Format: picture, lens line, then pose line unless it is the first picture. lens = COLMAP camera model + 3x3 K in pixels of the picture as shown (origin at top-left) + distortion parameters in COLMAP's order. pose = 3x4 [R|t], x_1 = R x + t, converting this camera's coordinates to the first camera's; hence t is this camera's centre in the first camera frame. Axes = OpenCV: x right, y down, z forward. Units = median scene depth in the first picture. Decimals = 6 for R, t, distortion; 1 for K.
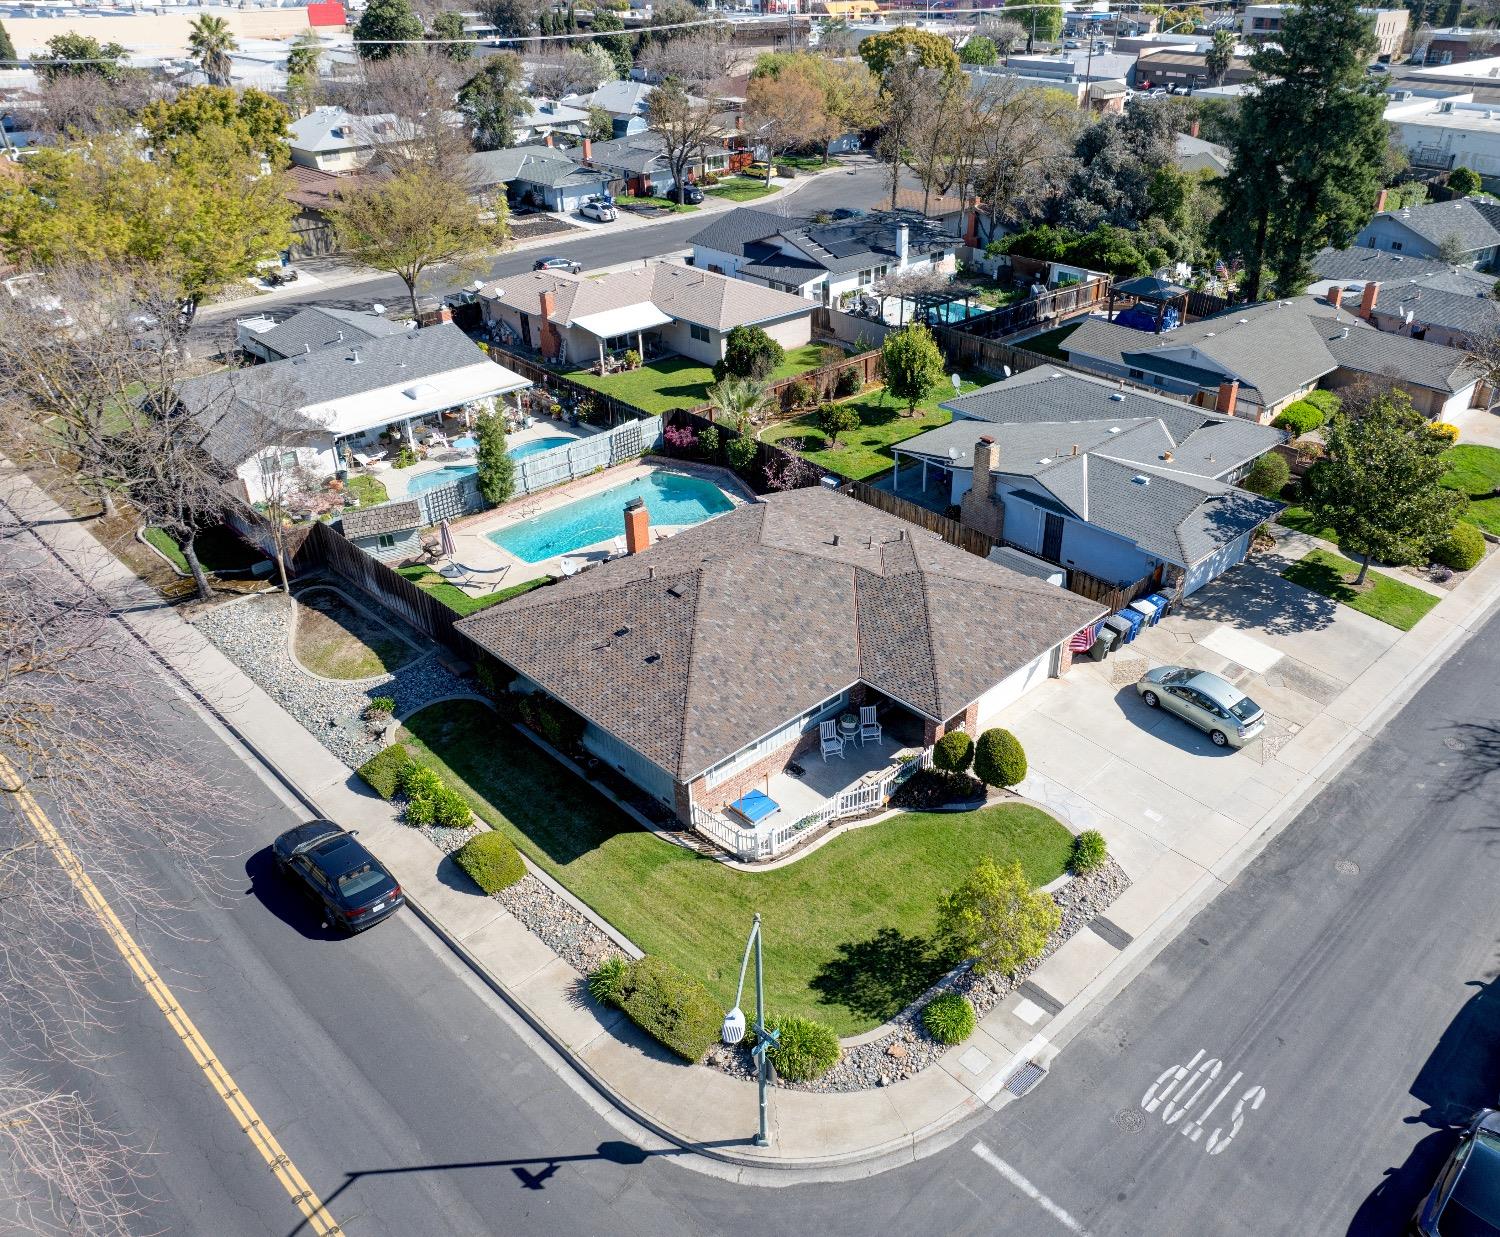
lens RADIAL K [[1164.1, 0, 828.9], [0, 1164.1, 631.2], [0, 0, 1]] dist [-0.027514, -0.009799]
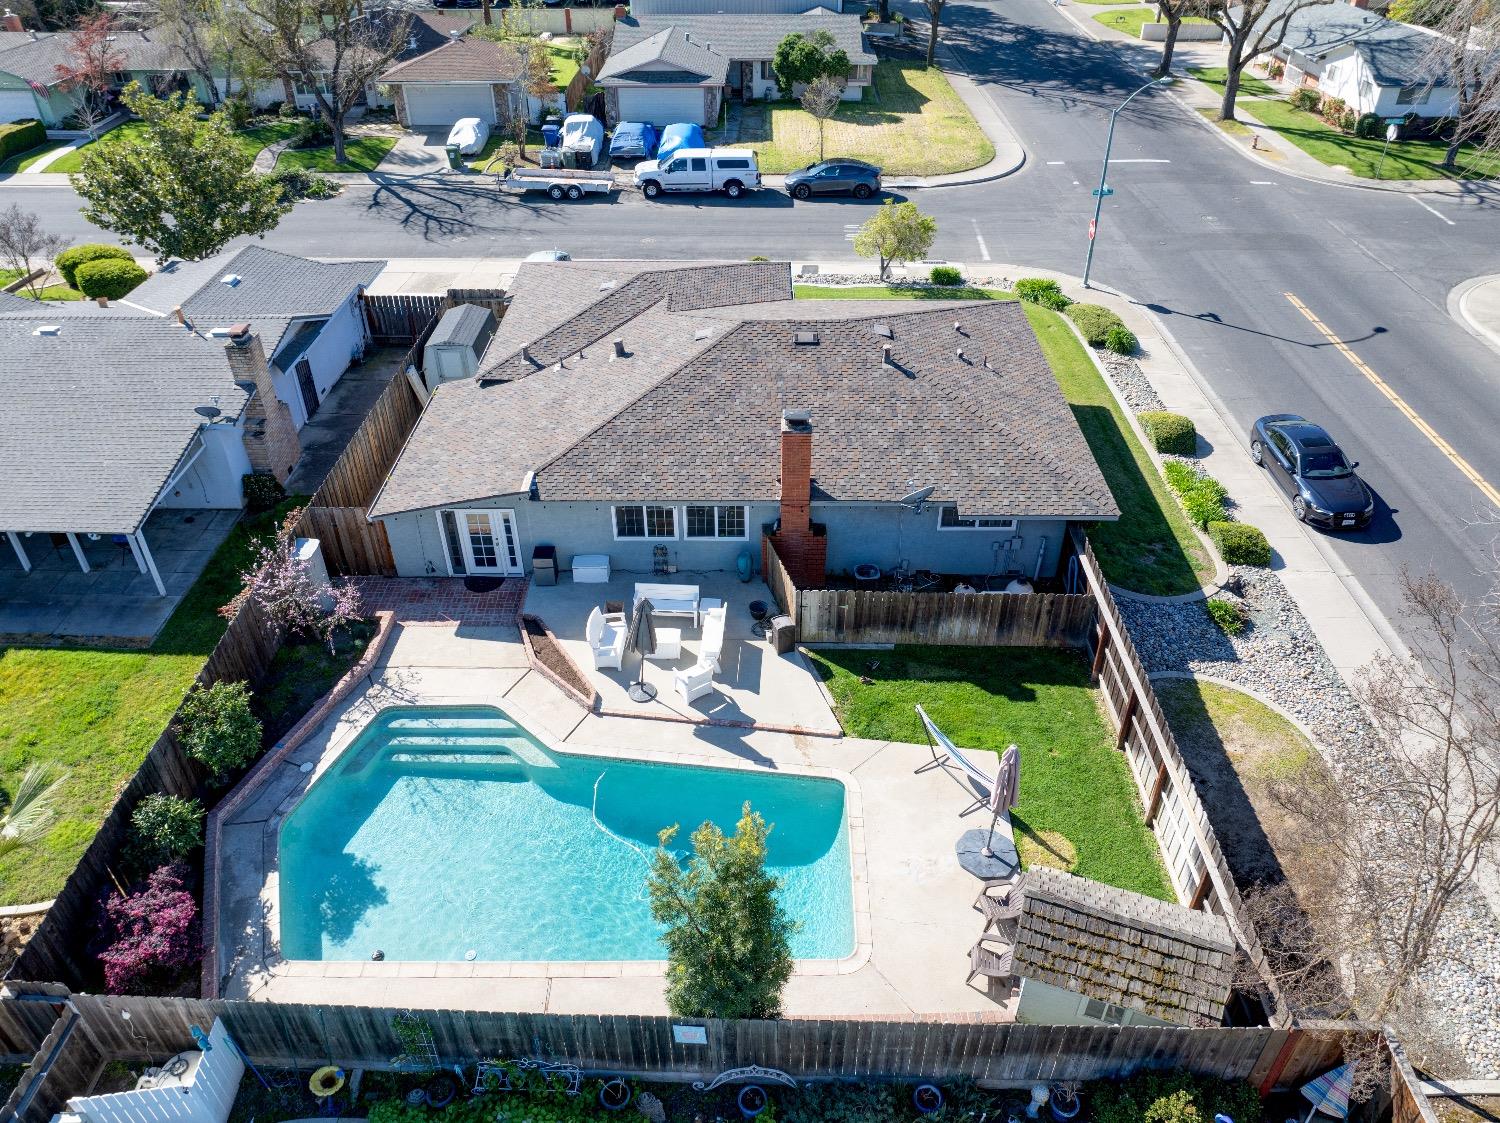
lens RADIAL K [[1061.3, 0, 749.6], [0, 1061.3, 553.4], [0, 0, 1]] dist [-0.038471, 0.008109]
pose [[-0.689315, -0.433231, 0.580652, -0.665196], [0.368866, 0.479942, 0.795986, -0.689029], [-0.623525, 0.762867, -0.171027, 1.542673]]
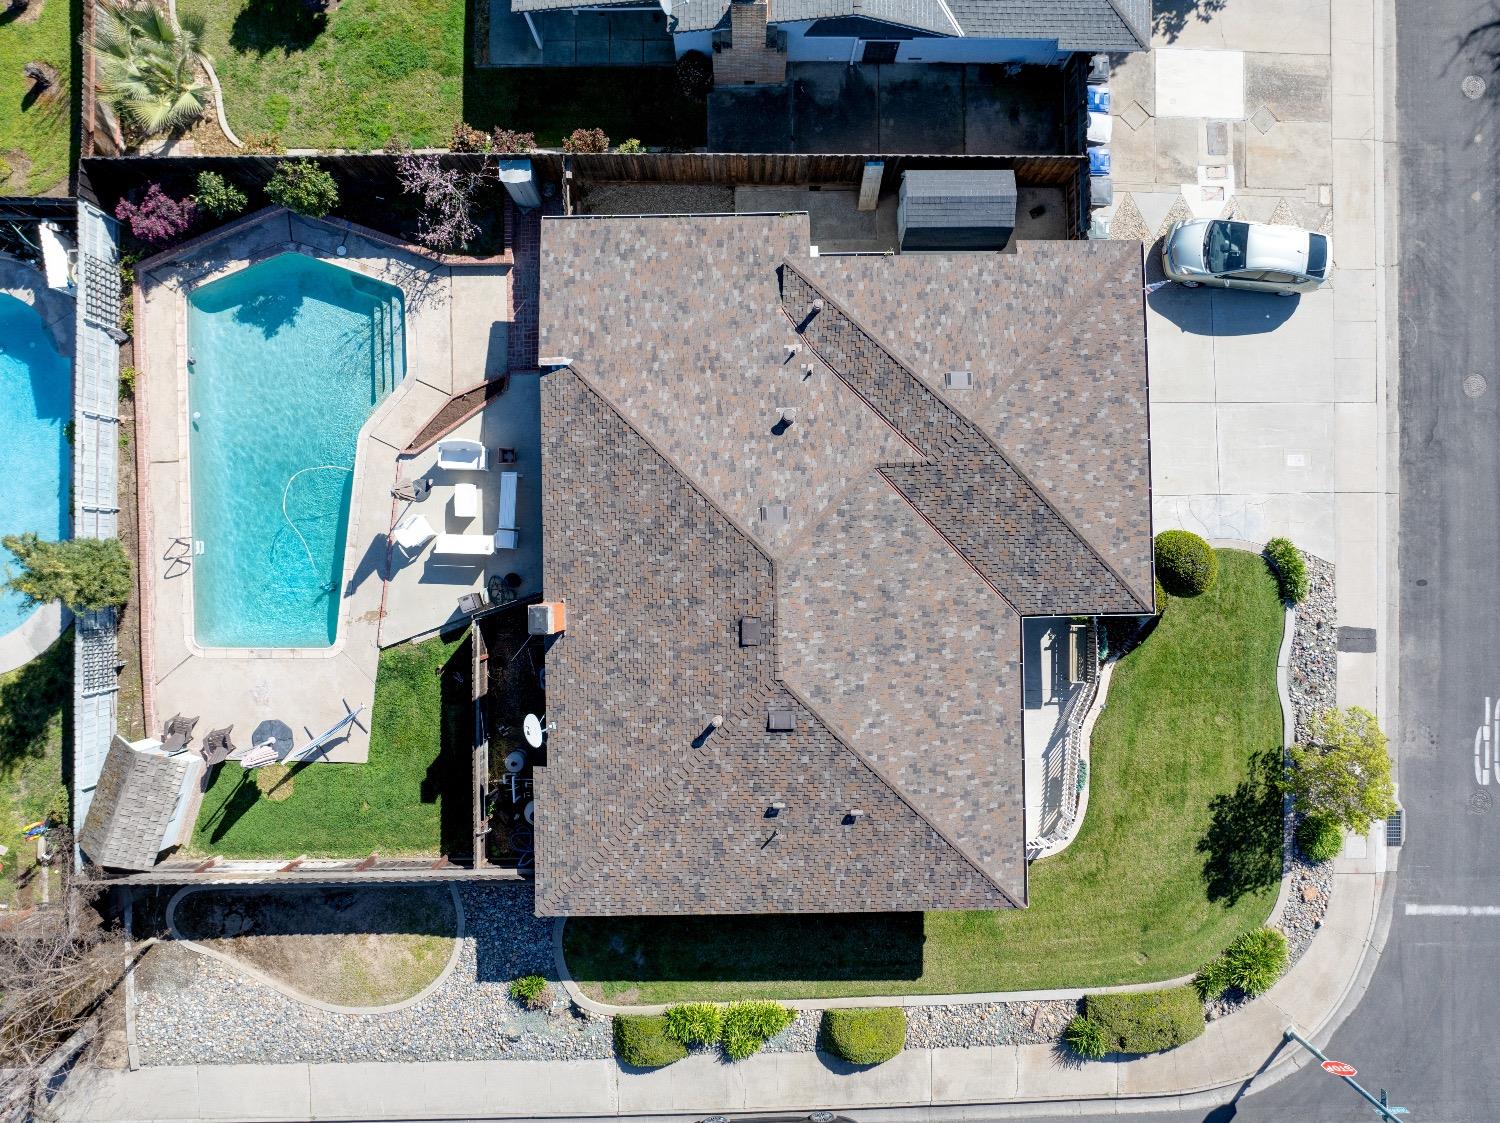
lens RADIAL K [[1061.3, 0, 752.8], [0, 1061.3, 559.2], [0, 0, 1]] dist [-0.038471, 0.008109]
pose [[0.705459, -0.708749, -0.001365, -0.082414], [0.366264, 0.362914, 0.856822, -0.744651], [-0.606776, -0.604953, 0.515611, 0.869224]]
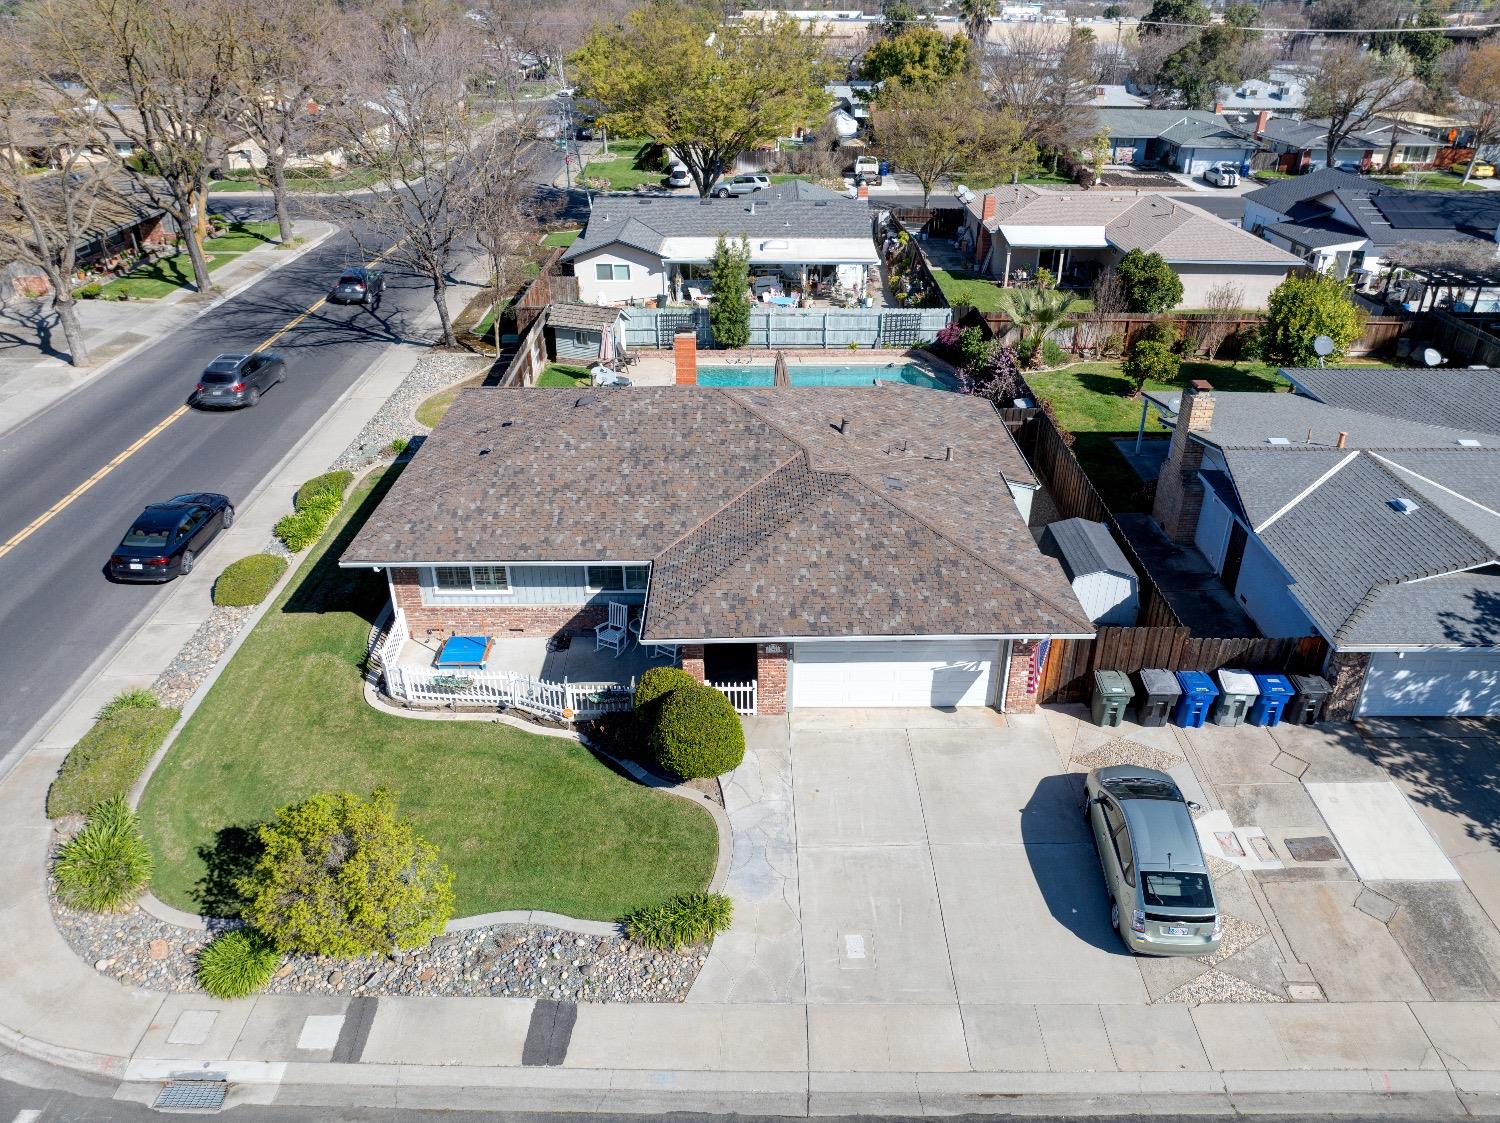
lens RADIAL K [[1061.3, 0, 742.6], [0, 1061.3, 557.8], [0, 0, 1]] dist [-0.038471, 0.008109]
pose [[0.696272, 0.334640, -0.634996, 0.557858], [-0.366978, 0.926269, 0.085750, -0.044955], [0.616873, 0.173324, 0.767741, 0.594039]]
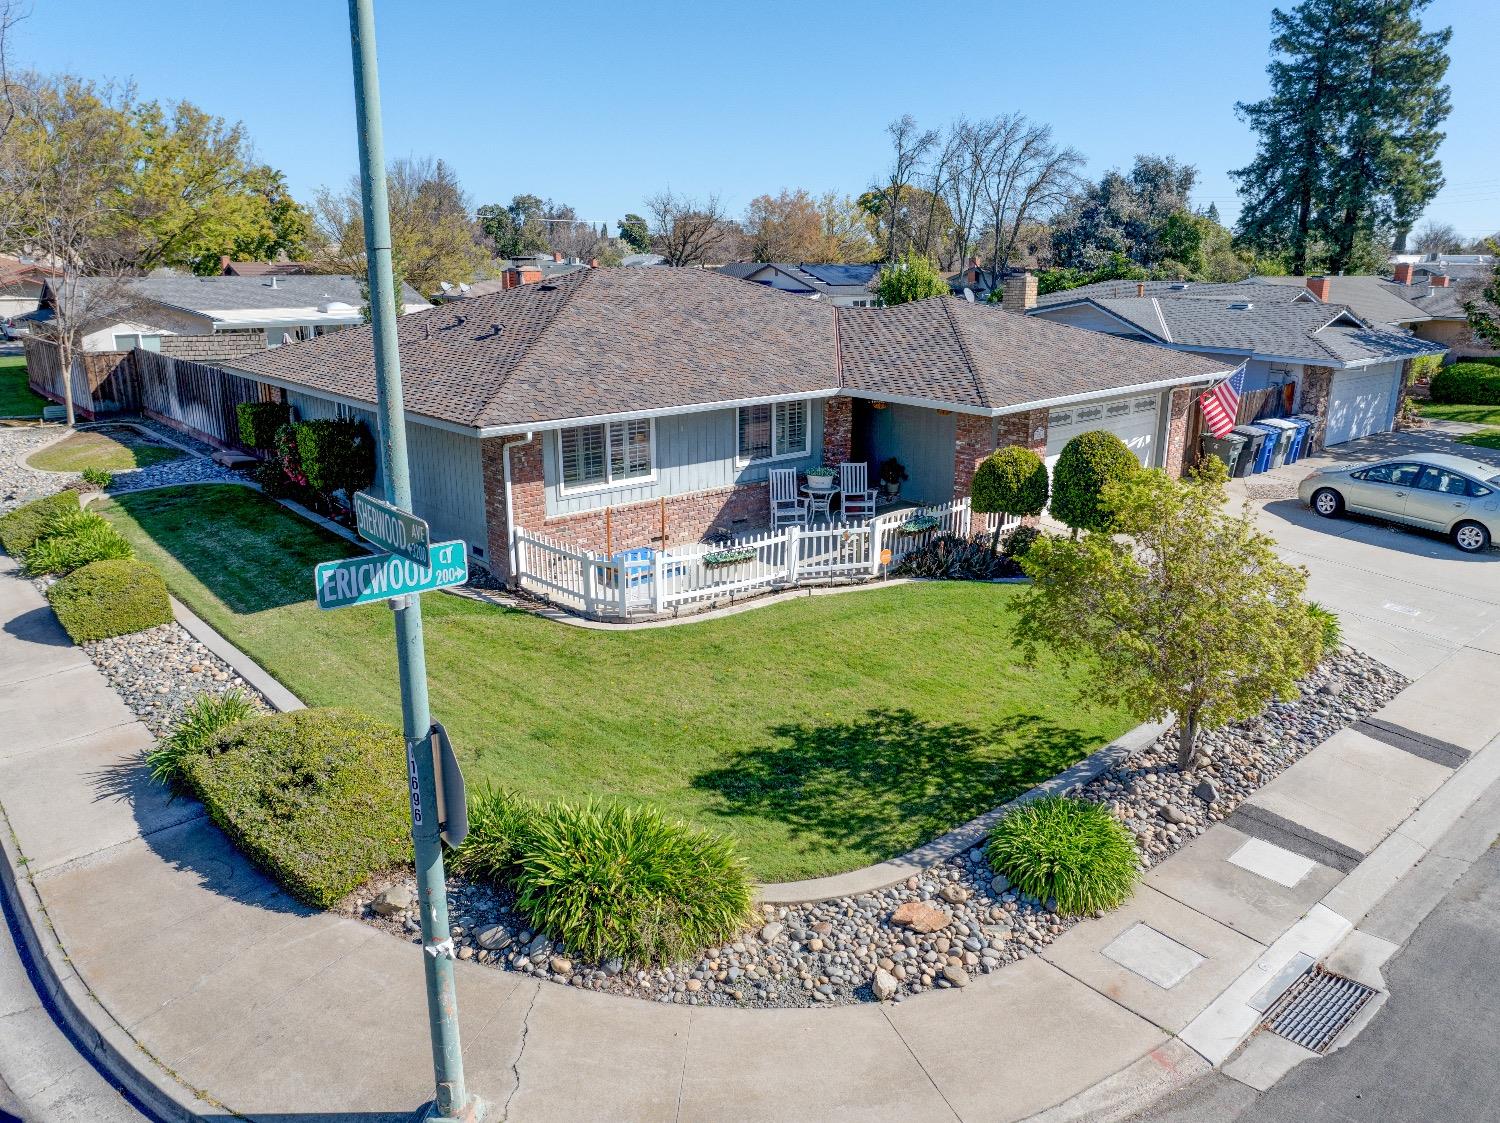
lens RADIAL K [[1061.3, 0, 752.2], [0, 1061.3, 560.7], [0, 0, 1]] dist [-0.038471, 0.008109]
pose [[0.997223, 0.020818, -0.071510, 0.025765], [-0.038758, 0.964947, -0.259569, 0.298413], [0.063600, 0.261620, 0.963073, 0.581728]]
